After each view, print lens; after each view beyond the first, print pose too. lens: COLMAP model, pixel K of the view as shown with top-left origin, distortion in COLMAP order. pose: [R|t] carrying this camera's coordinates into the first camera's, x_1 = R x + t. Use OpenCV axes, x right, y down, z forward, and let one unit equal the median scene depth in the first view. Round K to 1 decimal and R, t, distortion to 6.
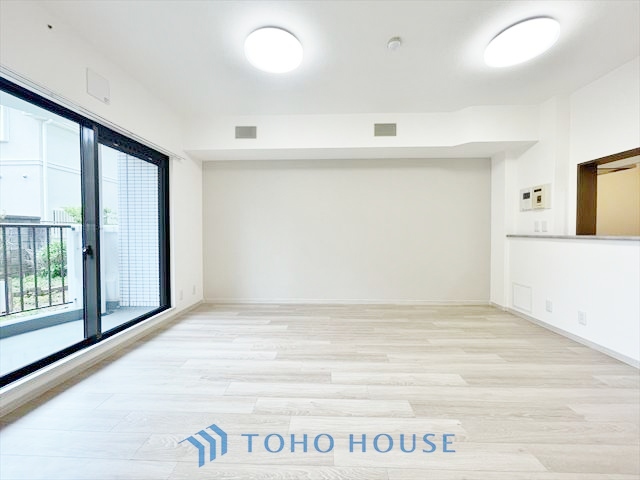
lens RADIAL K [[258.0, 0, 319.1], [0, 258.0, 238.0], [0, 0, 1]] dist [-0.004396, 0.000665]
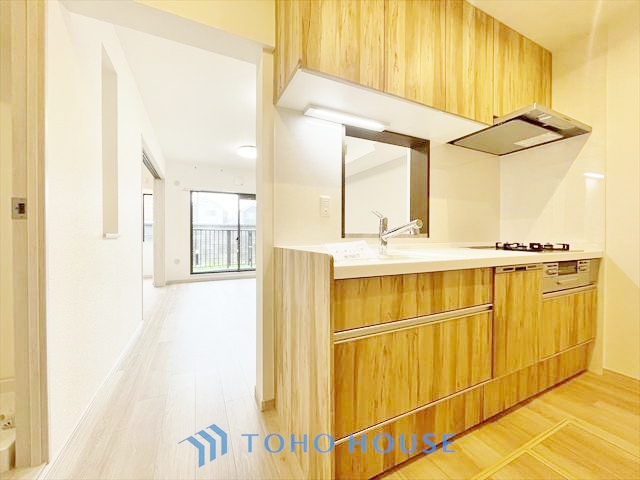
lens RADIAL K [[258.0, 0, 317.1], [0, 258.0, 237.6], [0, 0, 1]] dist [-0.004396, 0.000665]
pose [[0.457620, 0.011575, -0.889073, 1.564304], [-0.023838, 0.999716, 0.000746, 0.007176], [0.888828, 0.020852, 0.457765, 0.367090]]
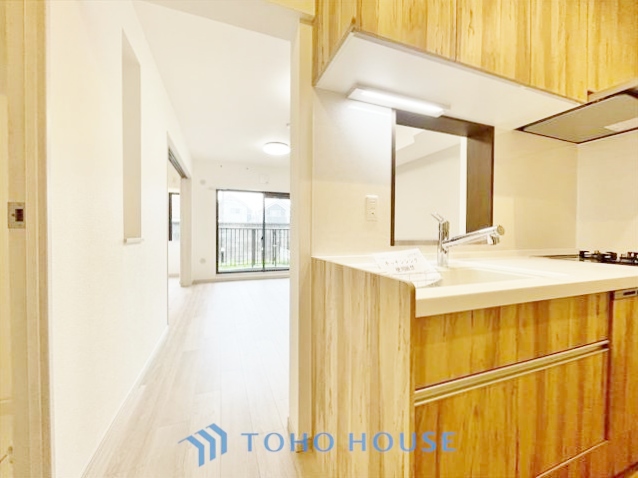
lens RADIAL K [[257.2, 0, 315.9], [0, 257.2, 236.8], [0, 0, 1]] dist [-0.004396, 0.000665]
pose [[0.378307, 0.020823, -0.925446, 1.457440], [-0.028677, 0.999531, 0.010767, -0.011971], [0.925236, 0.022466, 0.378726, 0.369514]]
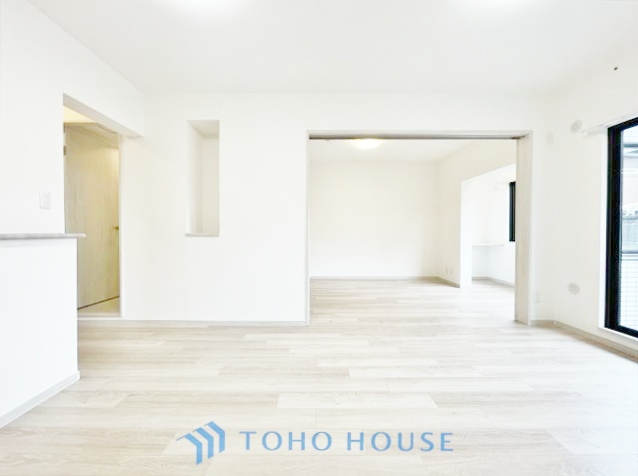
lens RADIAL K [[257.2, 0, 317.1], [0, 257.2, 236.9], [0, 0, 1]] dist [-0.004396, 0.000665]
pose [[-0.999544, 0.004000, -0.029934, 0.307814], [0.002751, 0.999128, 0.041672, -0.016695], [0.030075, 0.041571, -0.998683, 1.235290]]
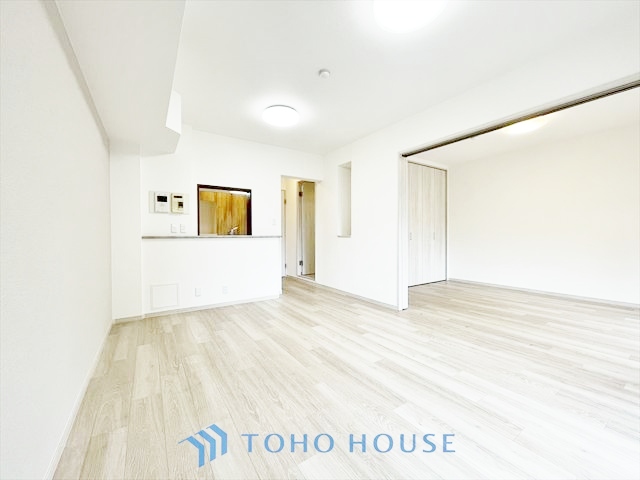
lens RADIAL K [[258.0, 0, 318.5], [0, 258.0, 236.7], [0, 0, 1]] dist [-0.004396, 0.000665]
pose [[-0.580534, -0.000908, 0.814236, -0.486889], [0.024597, 0.999523, 0.018651, -0.015151], [-0.813865, 0.030855, -0.580235, 1.267495]]
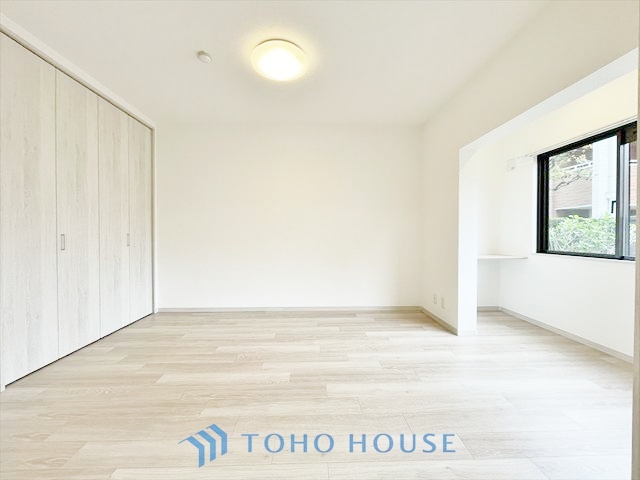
lens RADIAL K [[258.0, 0, 316.6], [0, 258.0, 237.5], [0, 0, 1]] dist [-0.004396, 0.000665]
pose [[-0.998323, 0.002487, -0.057834, -0.104525], [0.000524, 0.999424, 0.033919, -0.006858], [0.057885, 0.033832, -0.997750, 0.499397]]
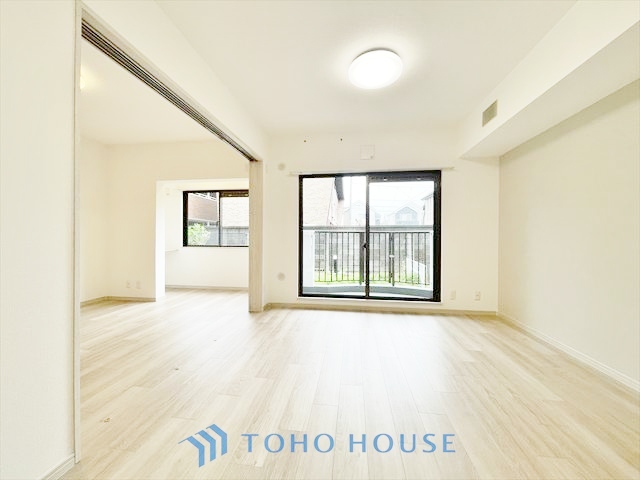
lens RADIAL K [[258.0, 0, 317.7], [0, 258.0, 238.4], [0, 0, 1]] dist [-0.004396, 0.000665]
pose [[-0.104500, 0.005704, -0.994508, 0.697772], [-0.026242, 0.999620, 0.008491, -0.008088], [0.994179, 0.026985, -0.104311, 0.657725]]
